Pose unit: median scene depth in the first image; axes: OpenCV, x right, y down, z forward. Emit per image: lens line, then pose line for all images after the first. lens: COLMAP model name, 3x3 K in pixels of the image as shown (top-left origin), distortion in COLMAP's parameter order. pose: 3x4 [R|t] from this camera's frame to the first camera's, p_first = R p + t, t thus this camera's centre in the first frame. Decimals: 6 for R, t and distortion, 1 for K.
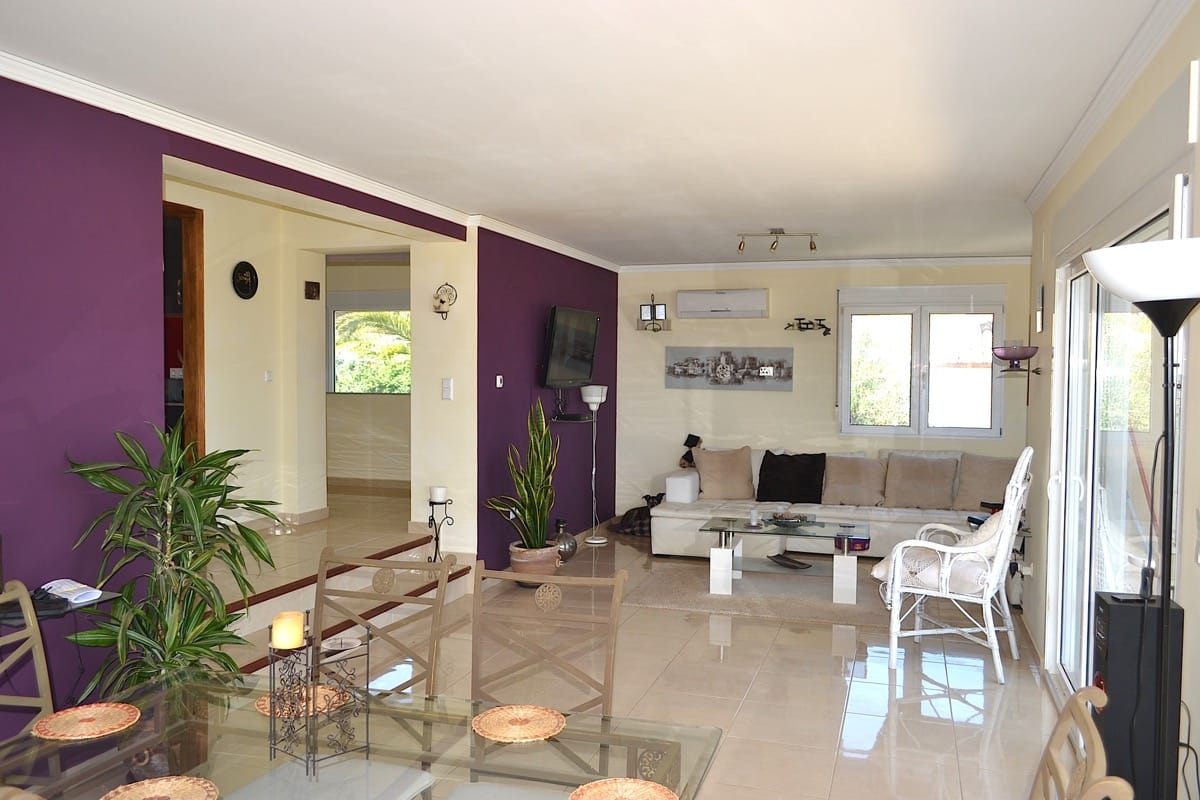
lens RADIAL K [[952.7, 0, 602.2], [0, 952.7, 400.1], [0, 0, 1]] dist [-0.002443, -0.005449]
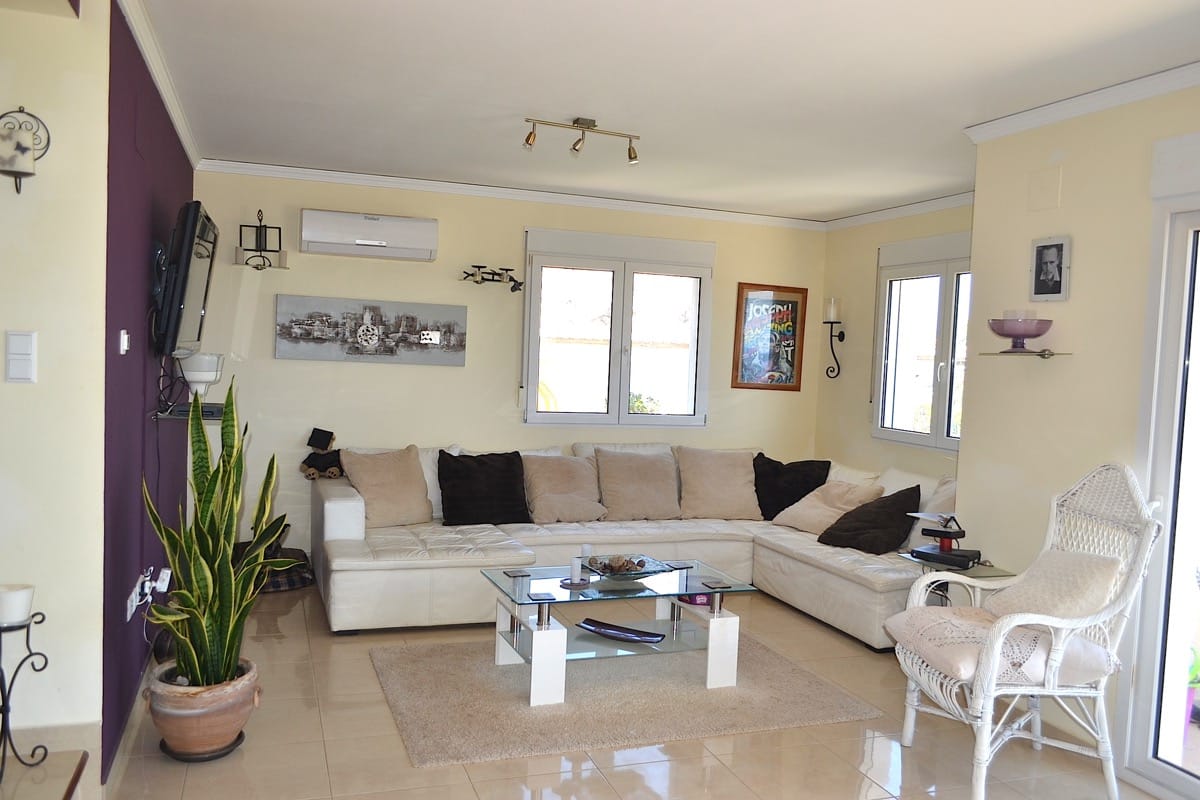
lens RADIAL K [[952.7, 0, 597.4], [0, 952.7, 404.4], [0, 0, 1]] dist [-0.002443, -0.005449]
pose [[0.798339, -0.007299, 0.602164, -0.157690], [-0.015783, 0.999329, 0.033038, -0.006076], [-0.602002, -0.035879, 0.797688, 0.368756]]
